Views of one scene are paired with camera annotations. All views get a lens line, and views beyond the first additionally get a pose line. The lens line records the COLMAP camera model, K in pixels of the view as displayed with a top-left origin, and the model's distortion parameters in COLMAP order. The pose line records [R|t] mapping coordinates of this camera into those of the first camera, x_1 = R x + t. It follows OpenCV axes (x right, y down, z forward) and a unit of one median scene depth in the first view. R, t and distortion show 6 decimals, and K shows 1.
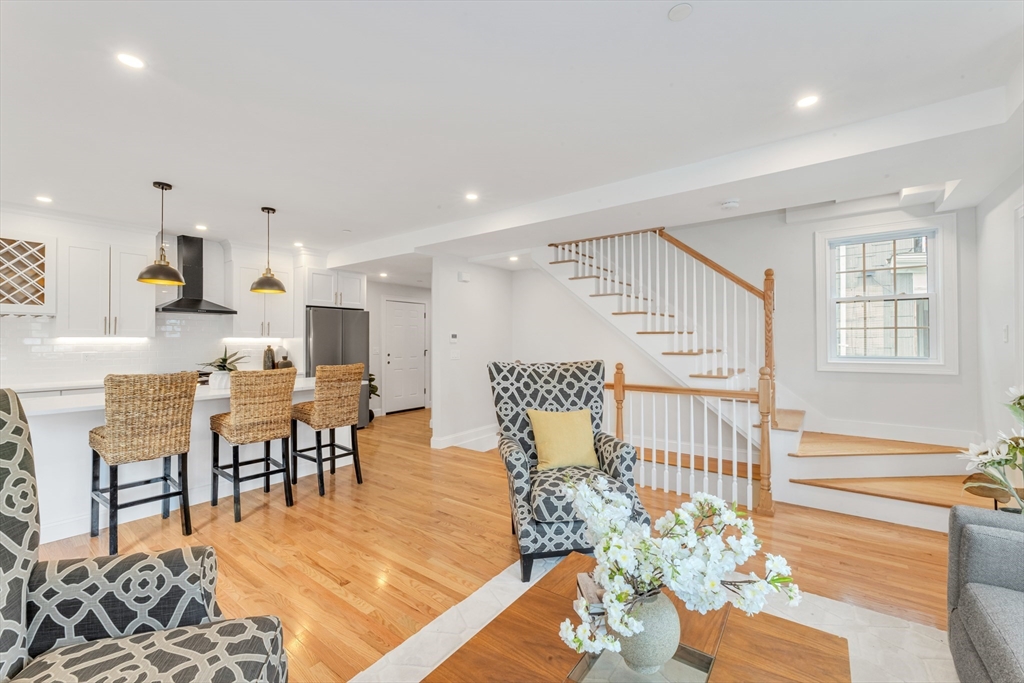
lens RADIAL K [[423.8, 0, 515.0], [0, 423.8, 339.6], [0, 0, 1]] dist [-0.000340, 0.000012]
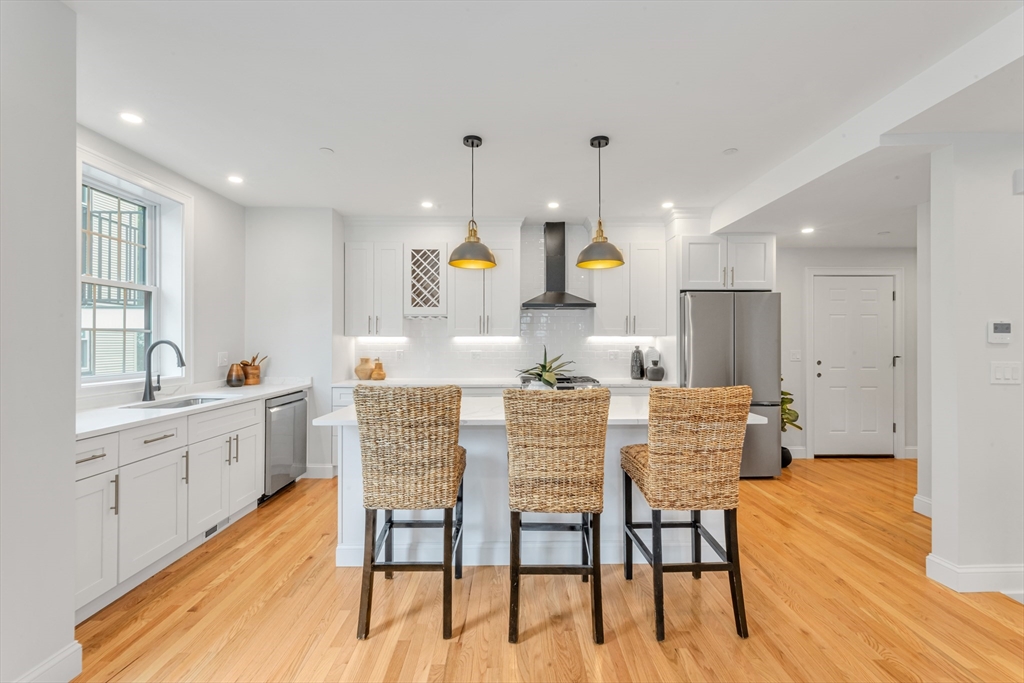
lens RADIAL K [[423.8, 0, 515.0], [0, 423.8, 339.6], [0, 0, 1]] dist [-0.000340, 0.000012]
pose [[0.606993, -0.002227, -0.794704, -0.106787], [0.001563, 0.999997, -0.001609, 0.003174], [0.794706, -0.000266, 0.606995, 0.383607]]
